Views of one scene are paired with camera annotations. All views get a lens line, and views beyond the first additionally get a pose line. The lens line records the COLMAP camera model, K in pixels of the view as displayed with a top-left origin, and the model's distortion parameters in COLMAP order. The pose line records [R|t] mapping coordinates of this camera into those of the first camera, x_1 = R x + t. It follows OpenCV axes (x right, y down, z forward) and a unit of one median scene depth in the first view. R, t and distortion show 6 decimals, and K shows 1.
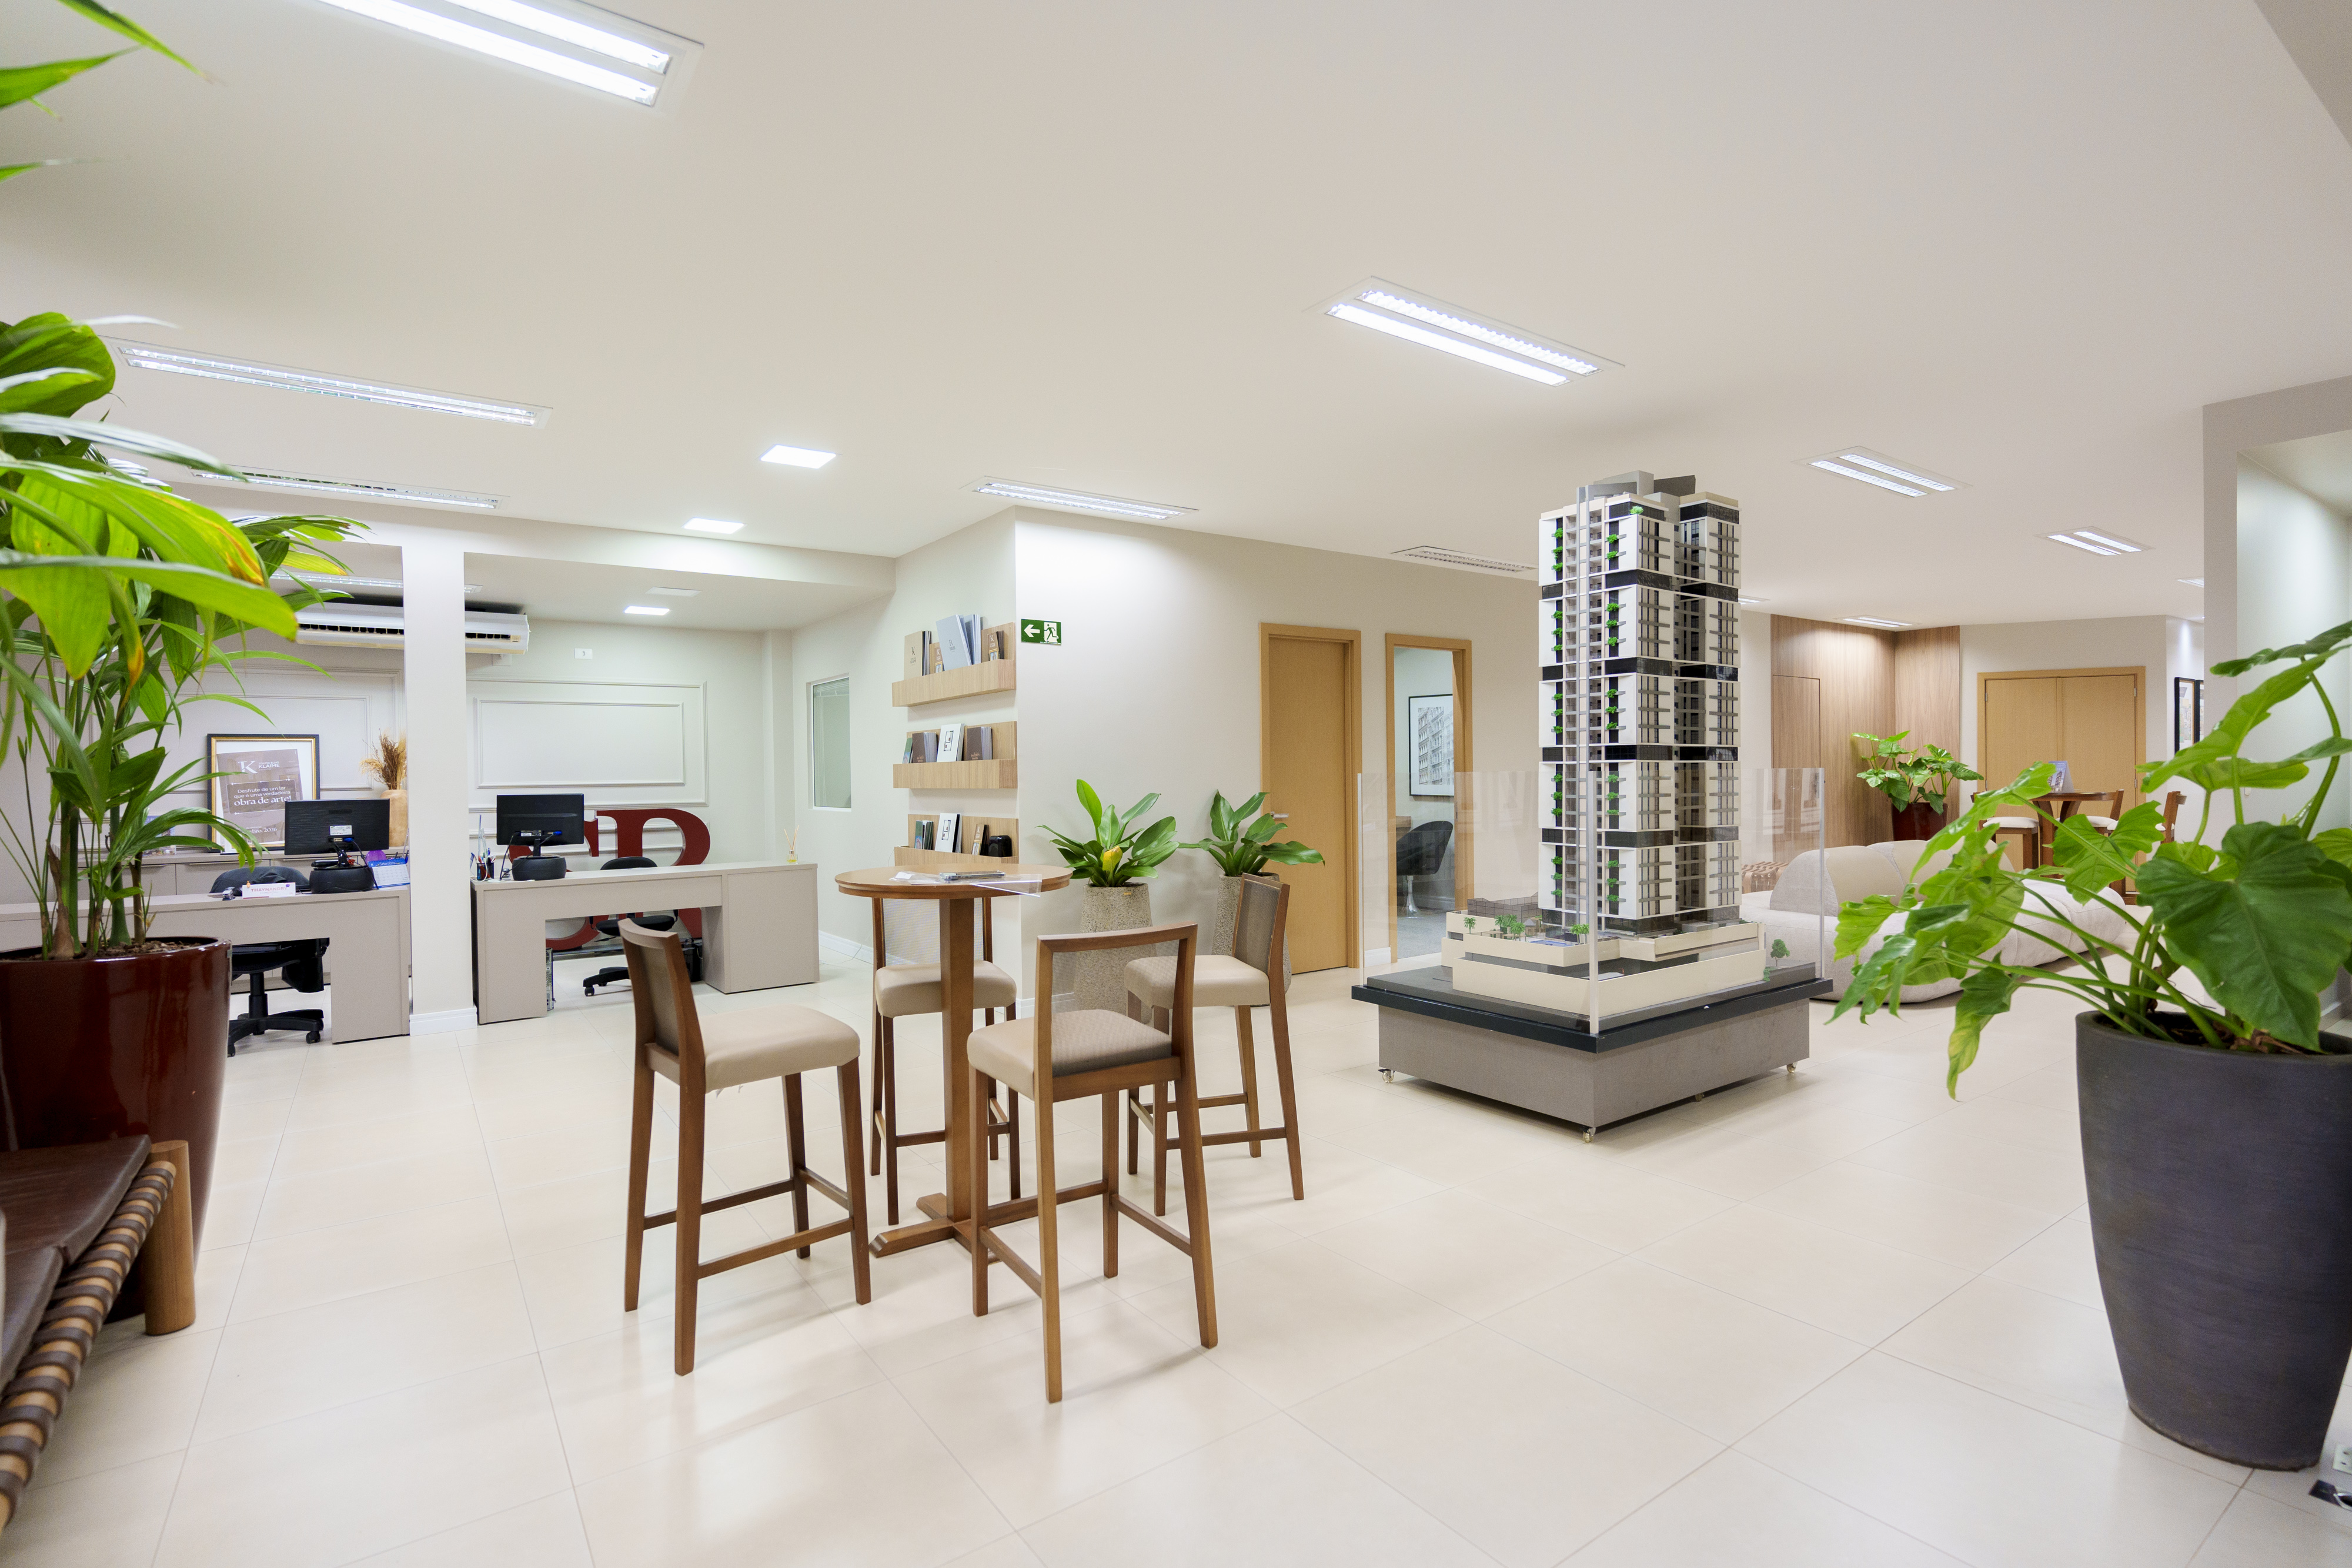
lens RADIAL K [[1100.5, 0, 1179.9], [0, 1100.5, 786.9], [0, 0, 1]] dist [0.001403, 0.000134]
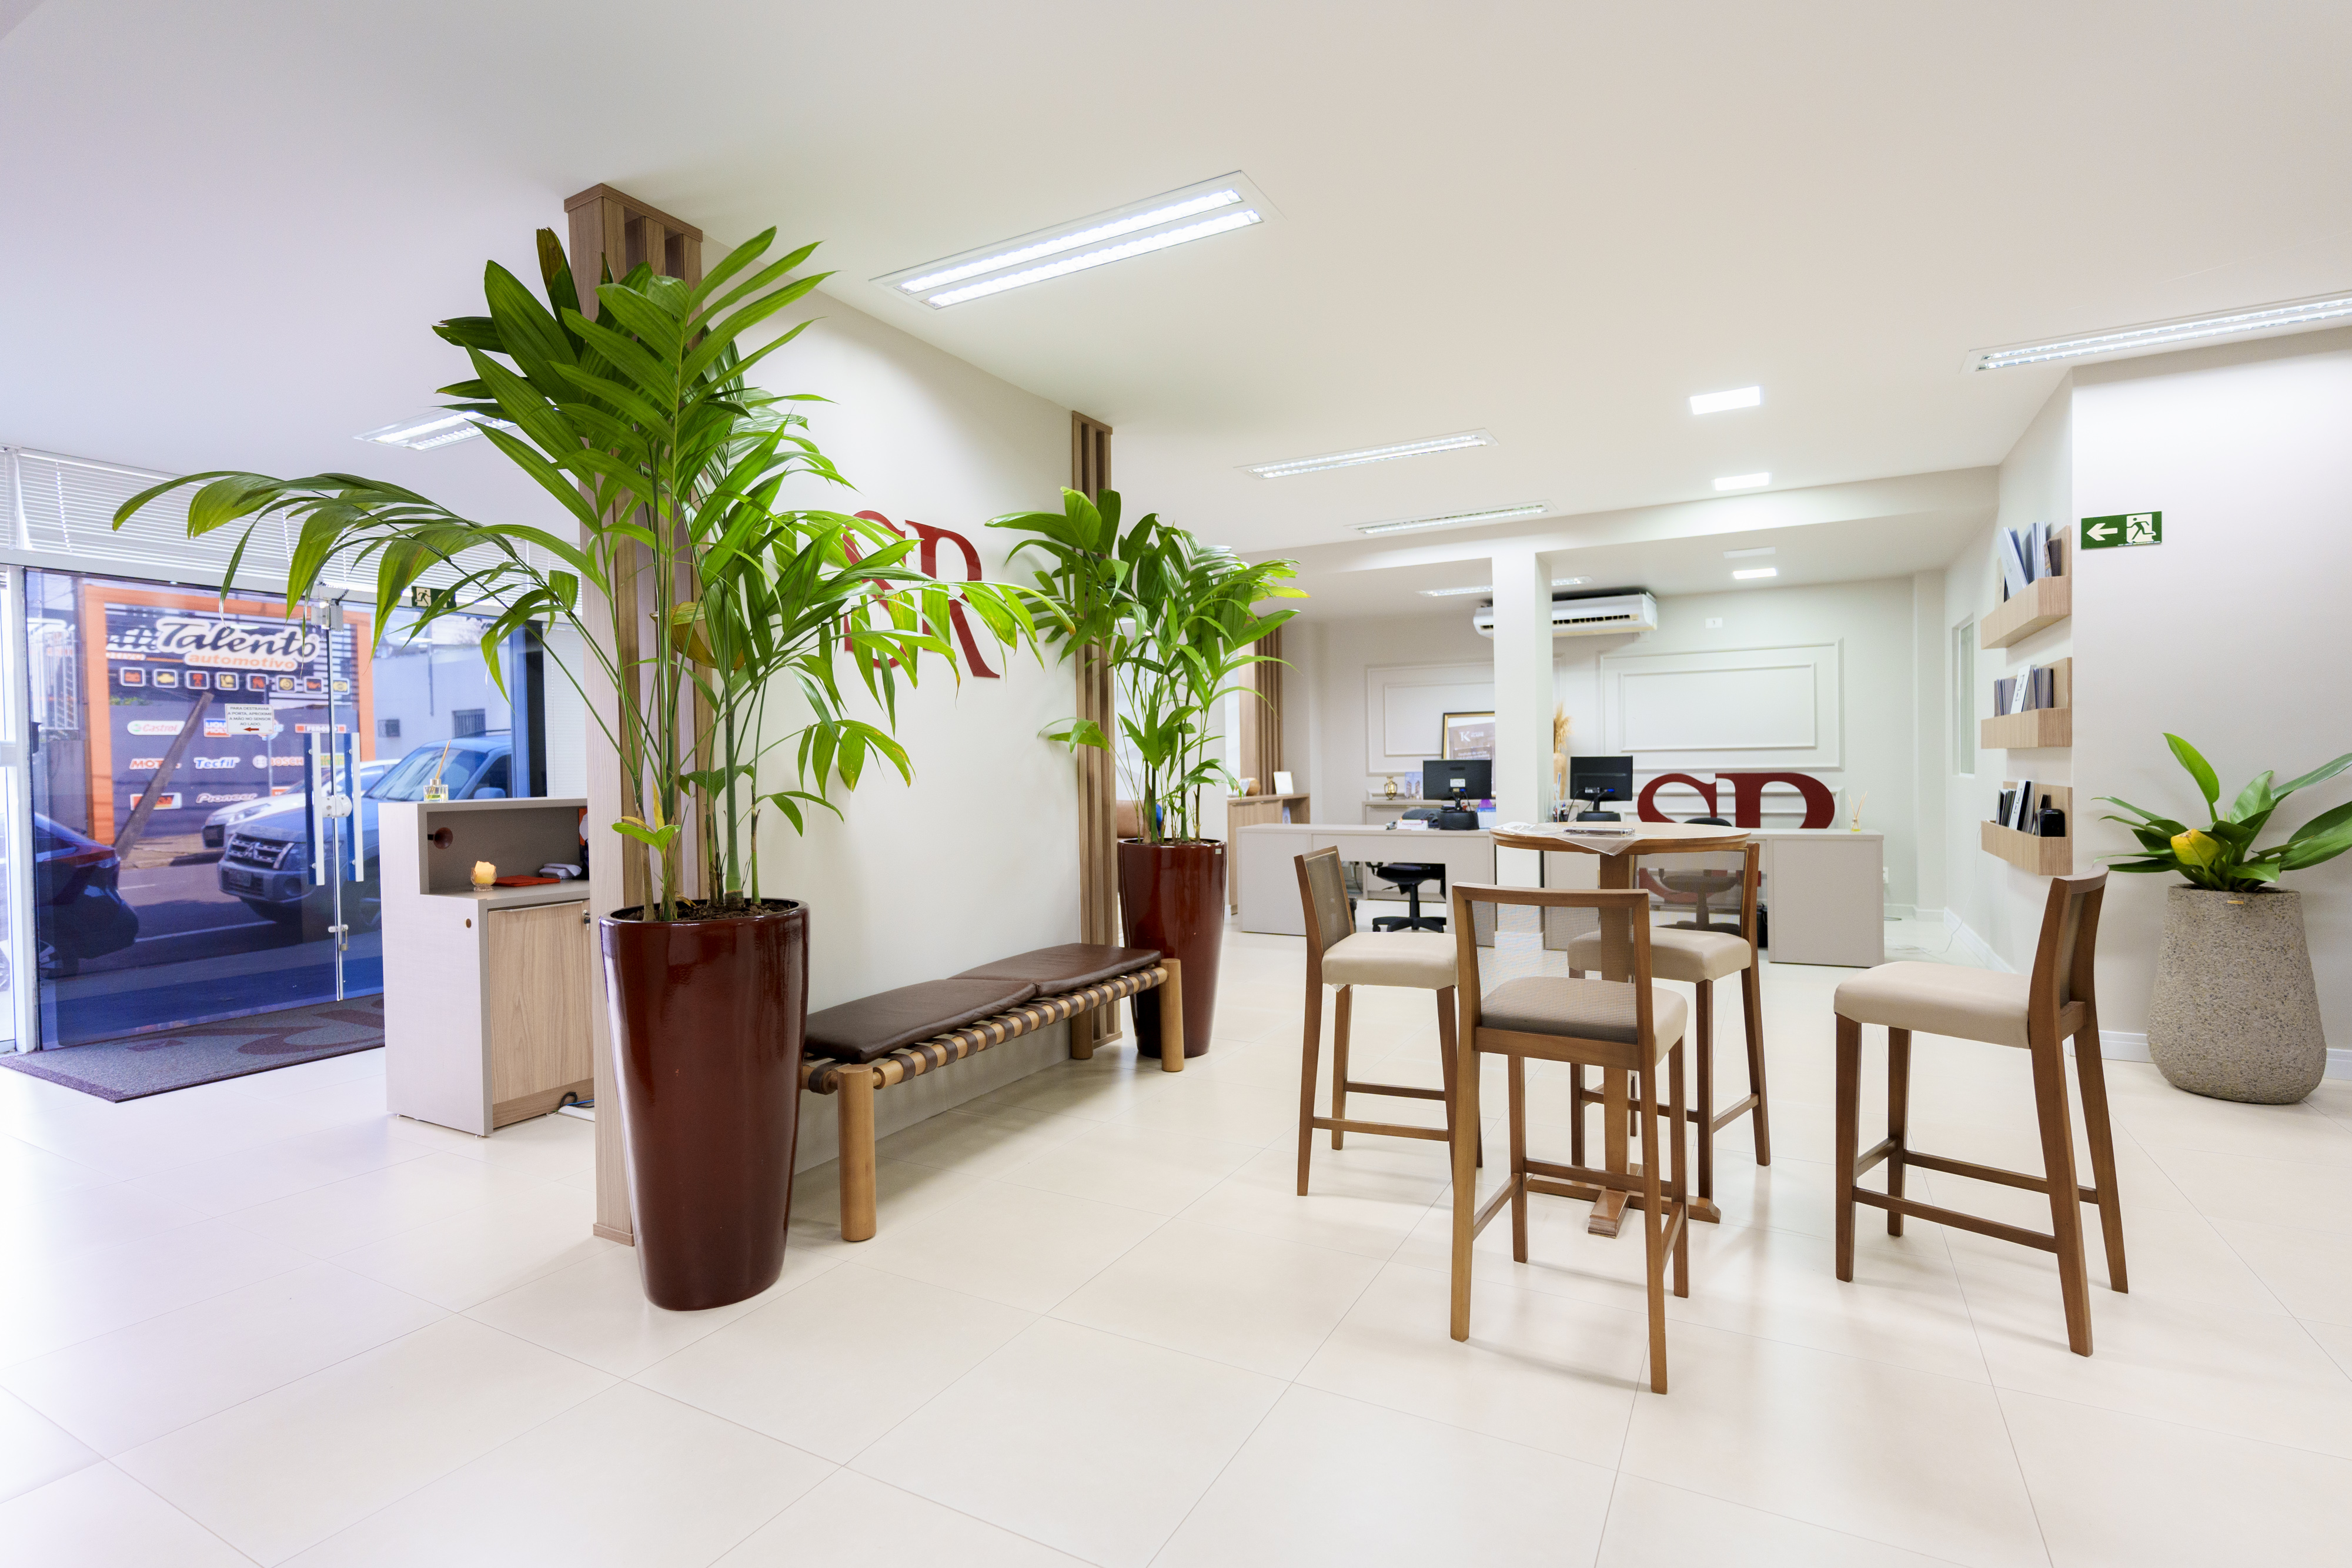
lens RADIAL K [[1101.1, 0, 1178.7], [0, 1101.1, 775.2], [0, 0, 1]] dist [-0.000766, -0.000526]
pose [[0.445557, 0.015027, -0.895128, 0.248796], [0.000222, 0.999857, 0.016896, 0.007910], [0.895254, -0.007727, 0.445490, 0.120521]]
